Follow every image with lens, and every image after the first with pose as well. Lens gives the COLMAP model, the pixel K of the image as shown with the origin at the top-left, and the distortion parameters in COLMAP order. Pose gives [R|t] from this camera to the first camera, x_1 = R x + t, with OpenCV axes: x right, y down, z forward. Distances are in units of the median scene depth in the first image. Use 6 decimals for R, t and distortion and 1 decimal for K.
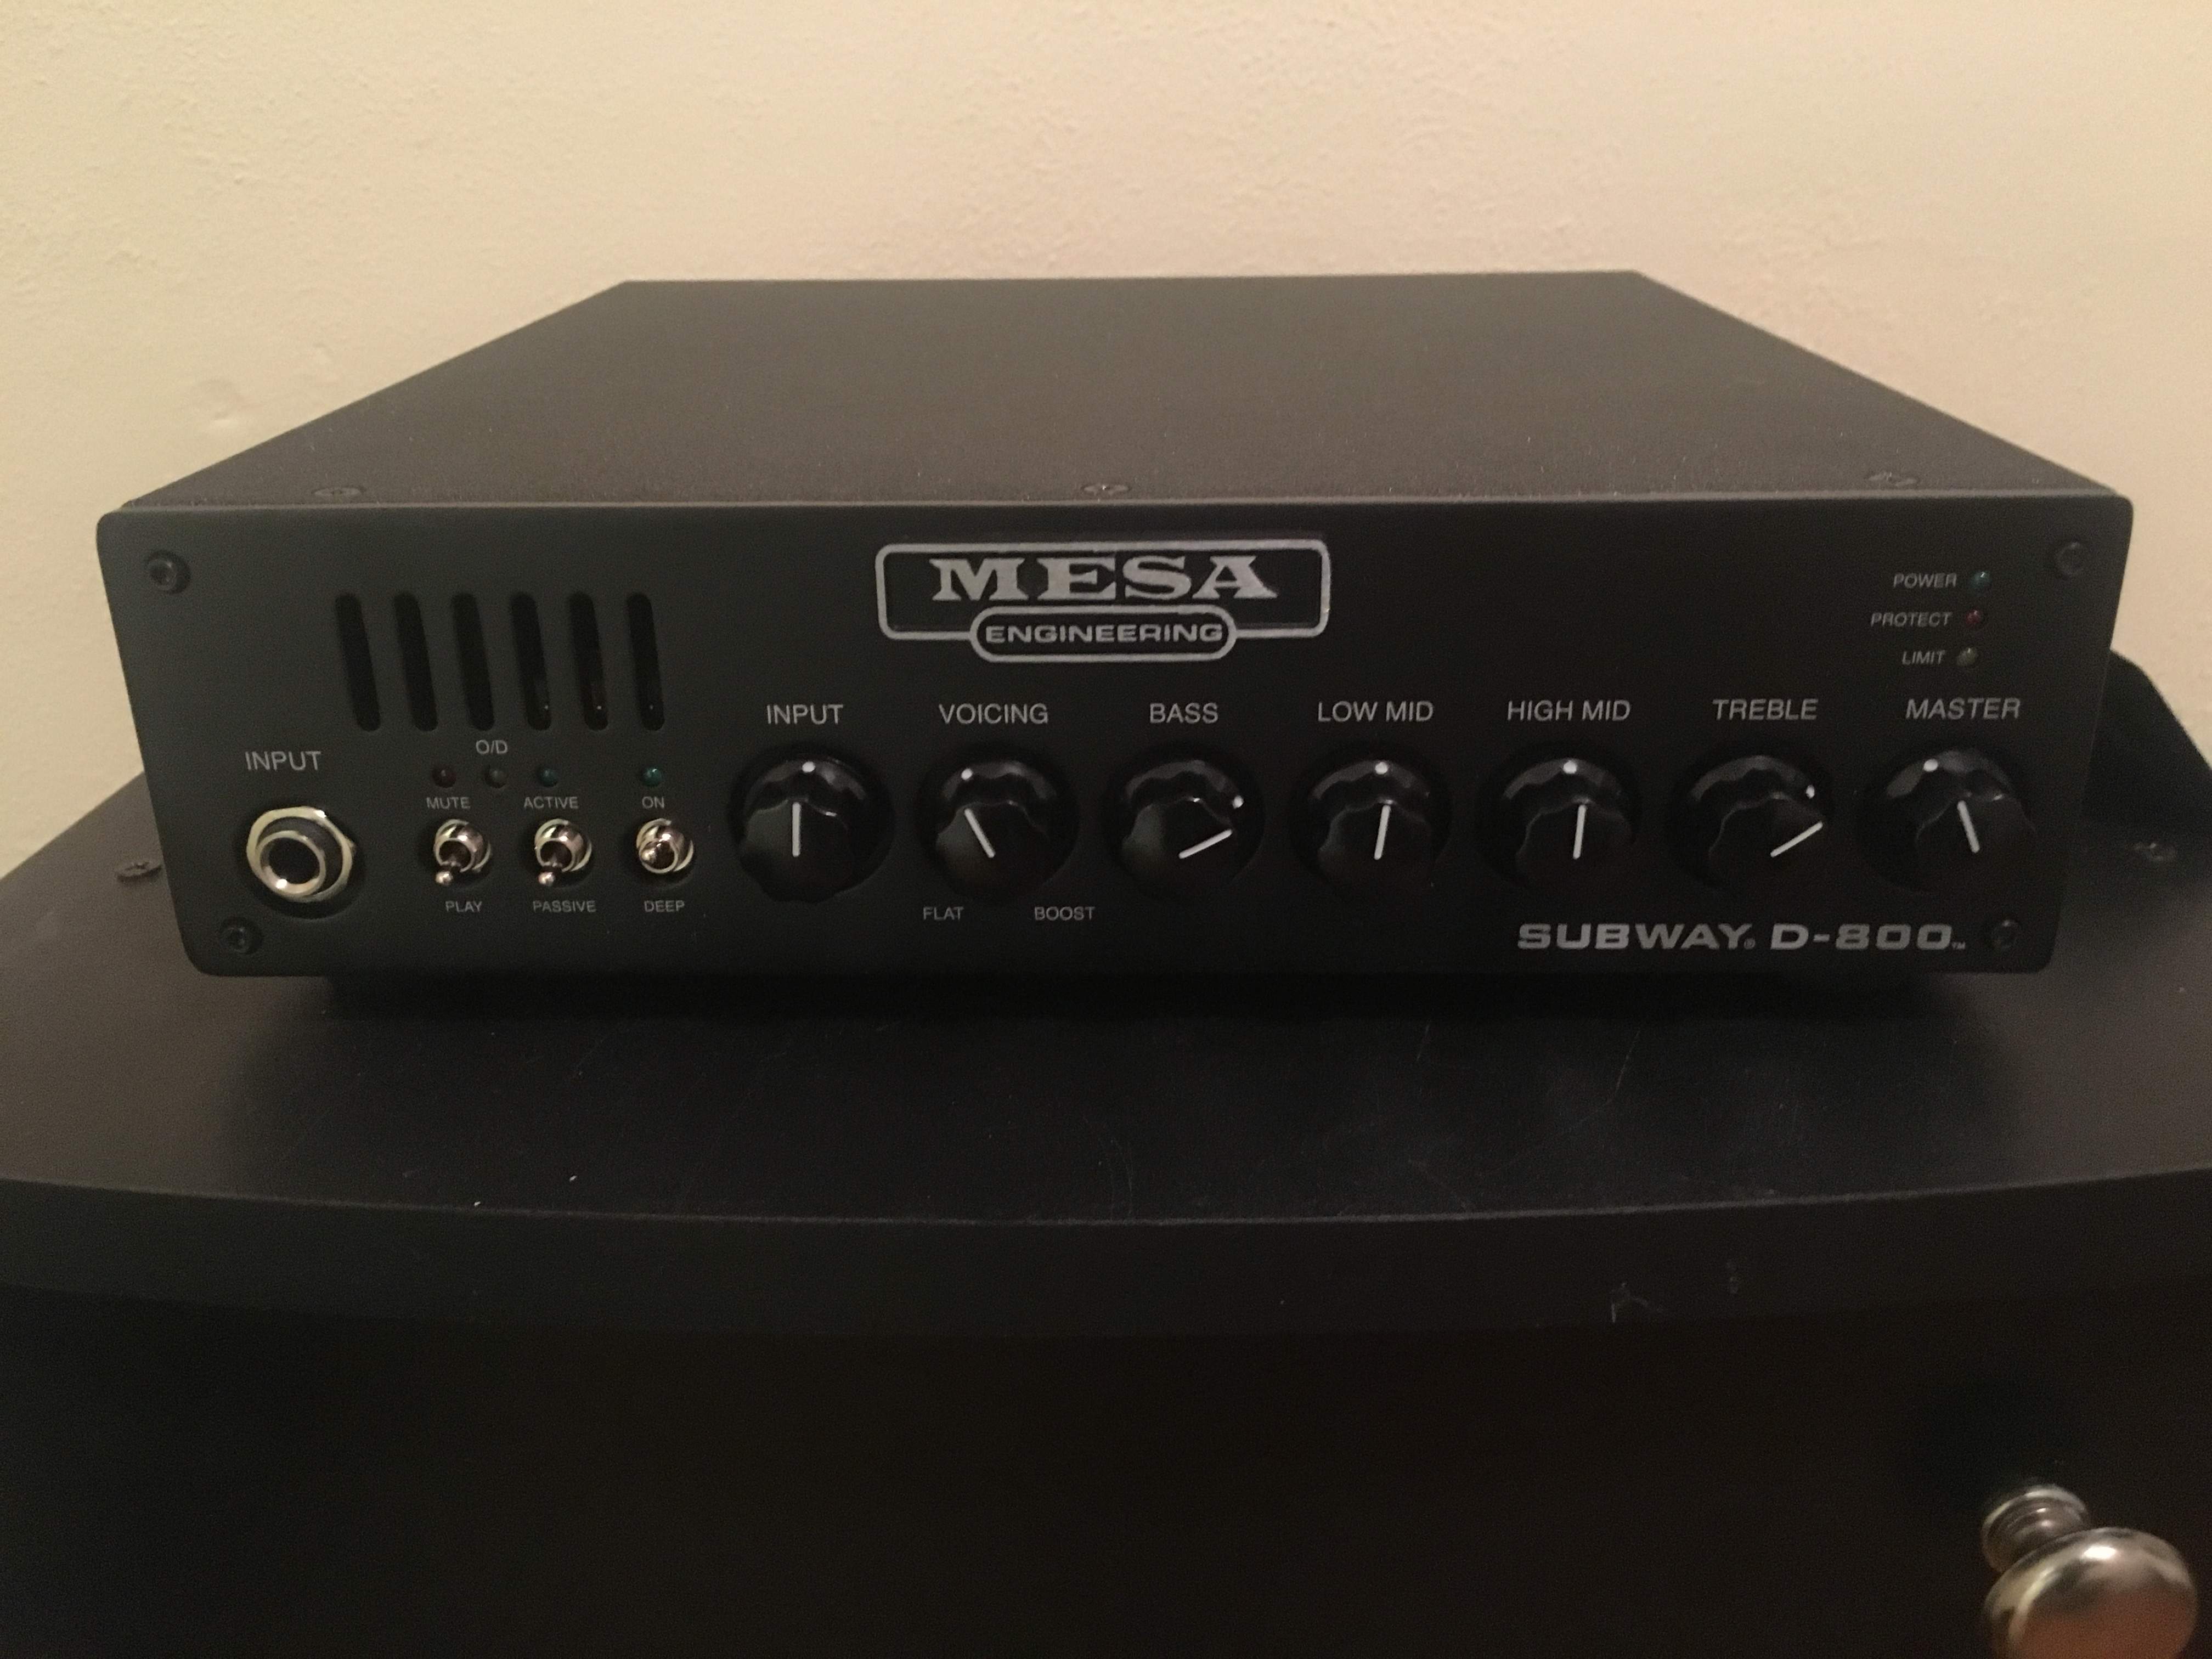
lens RADIAL K [[1851.3, 0, 1105.7], [0, 1851.3, 834.4], [0, 0, 1]] dist [0.015305, -0.038445]
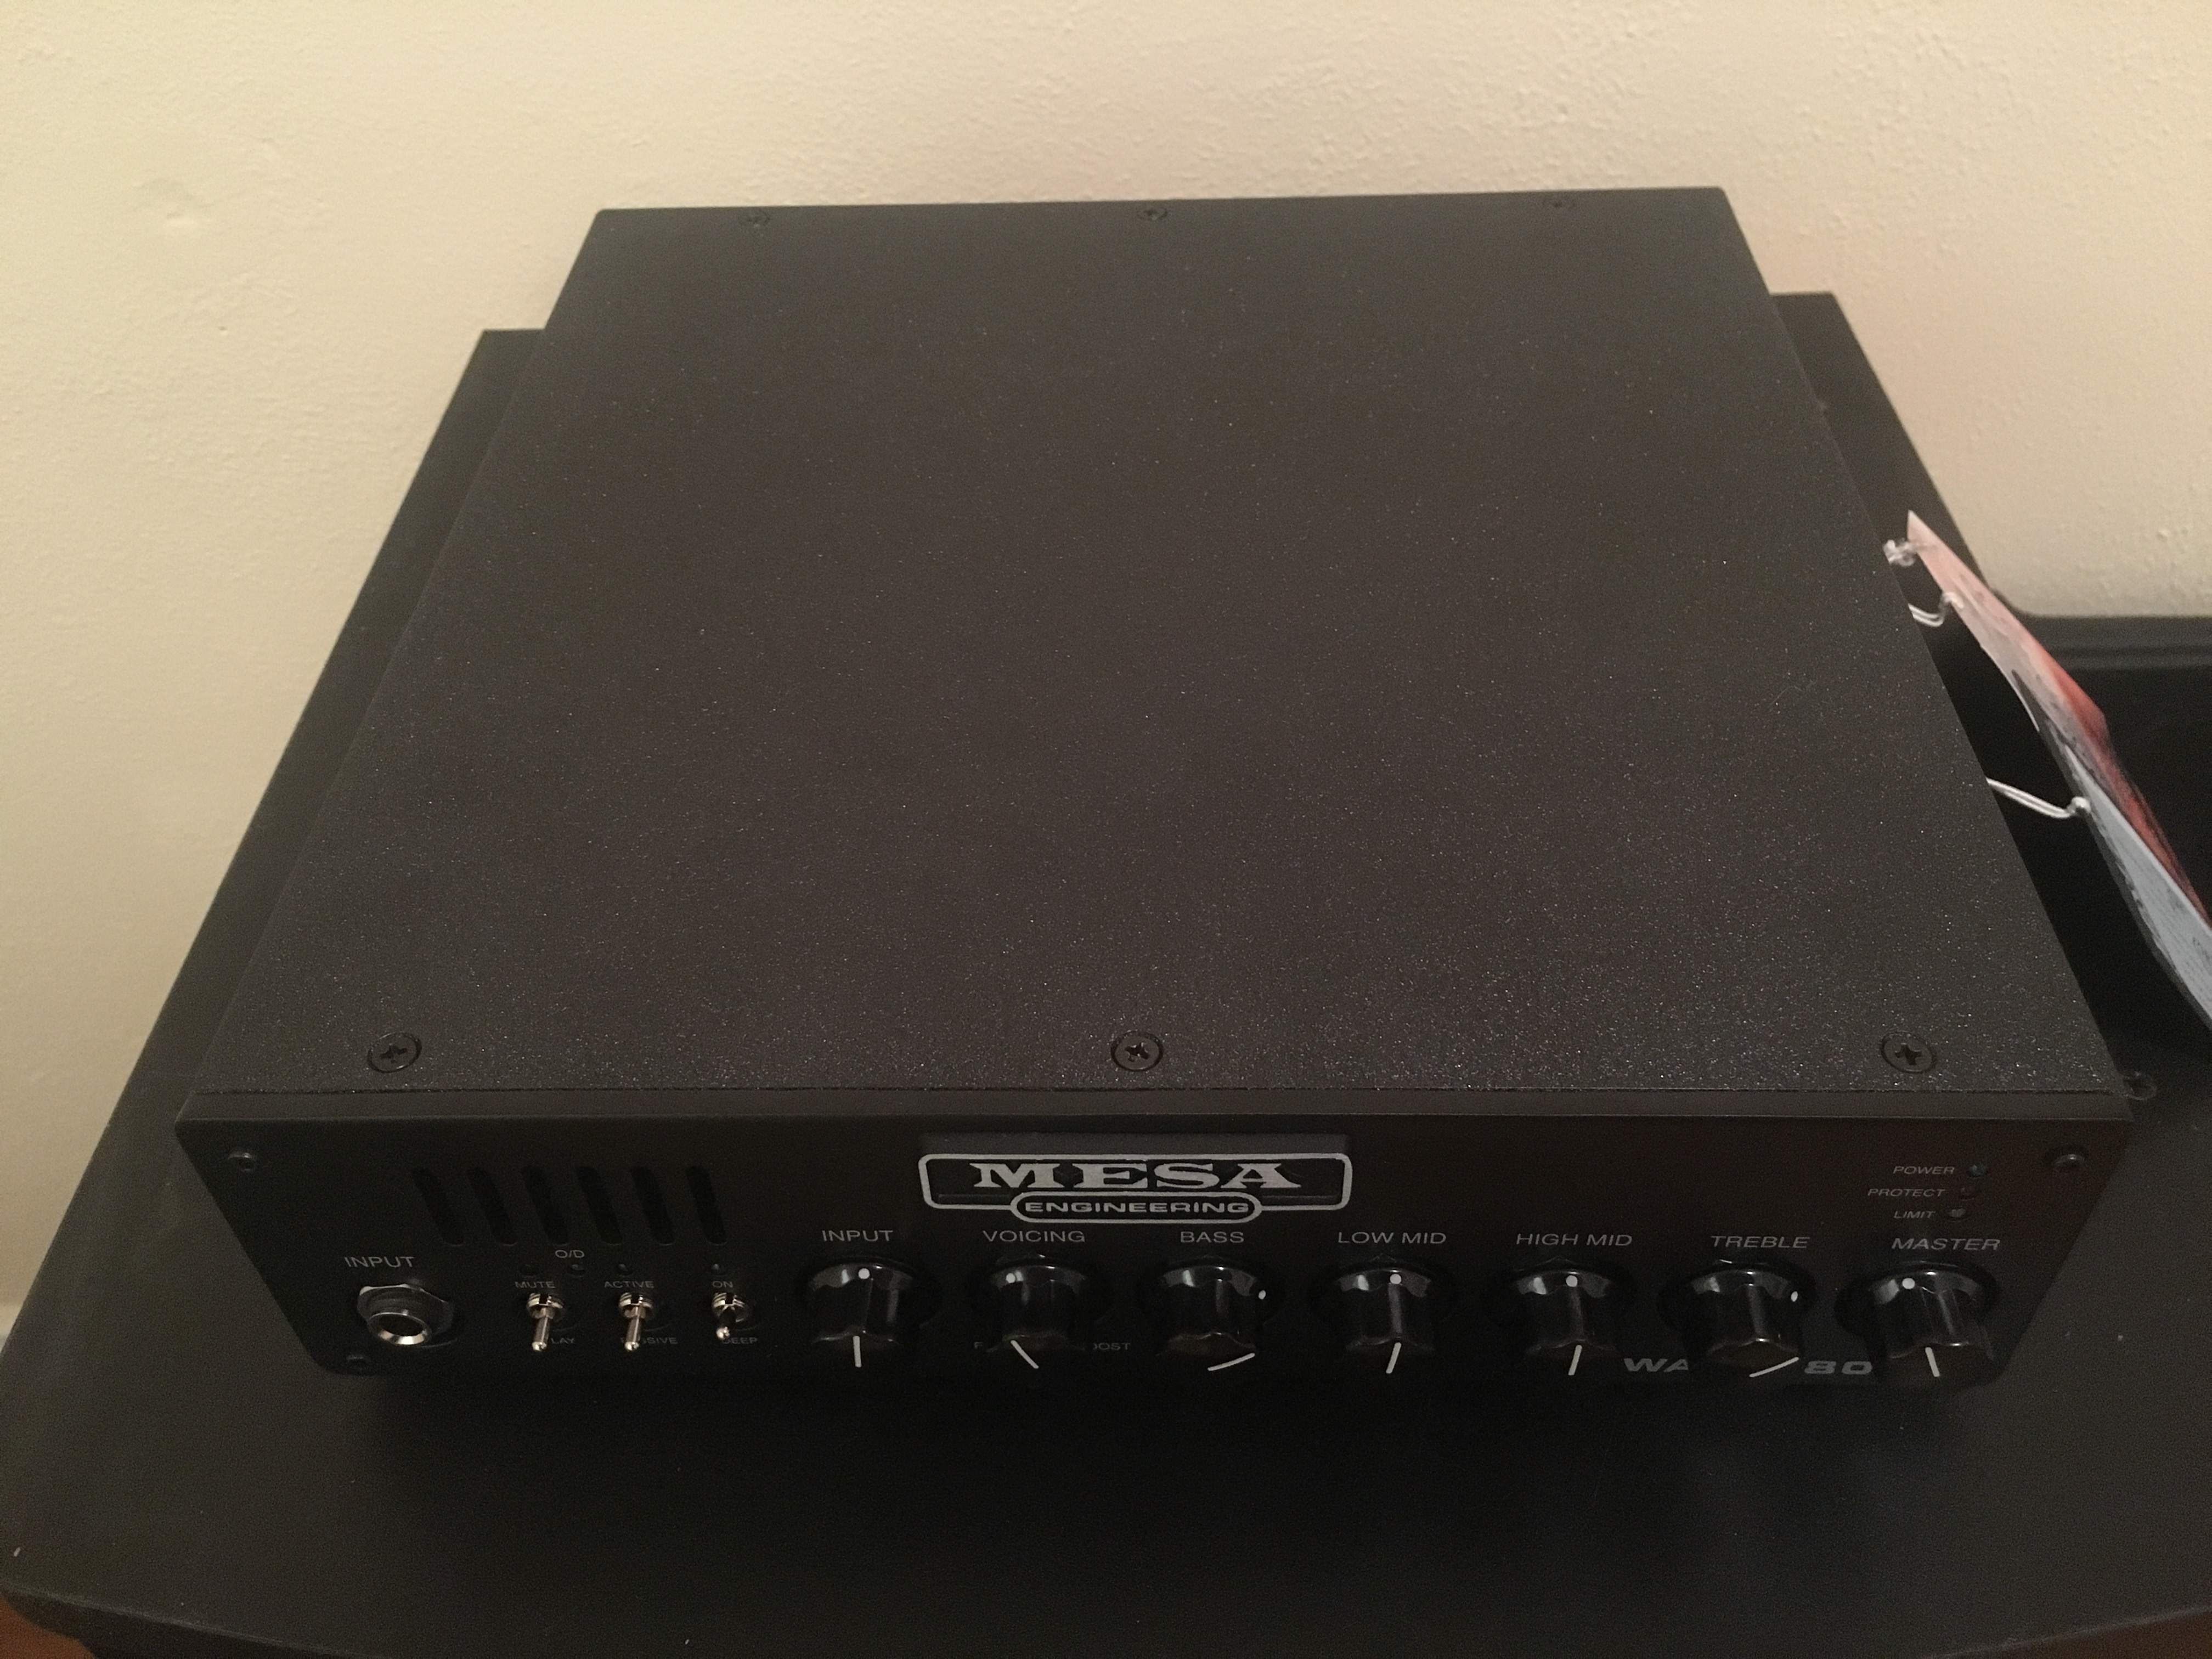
lens RADIAL K [[1851.3, 0, 1106.8], [0, 1851.3, 838.0], [0, 0, 1]] dist [0.015305, -0.038445]
pose [[0.999795, -0.010559, -0.017297, 0.002574], [0.016004, 0.934993, 0.354304, -0.683687], [0.012431, -0.354508, 0.934970, 0.085242]]
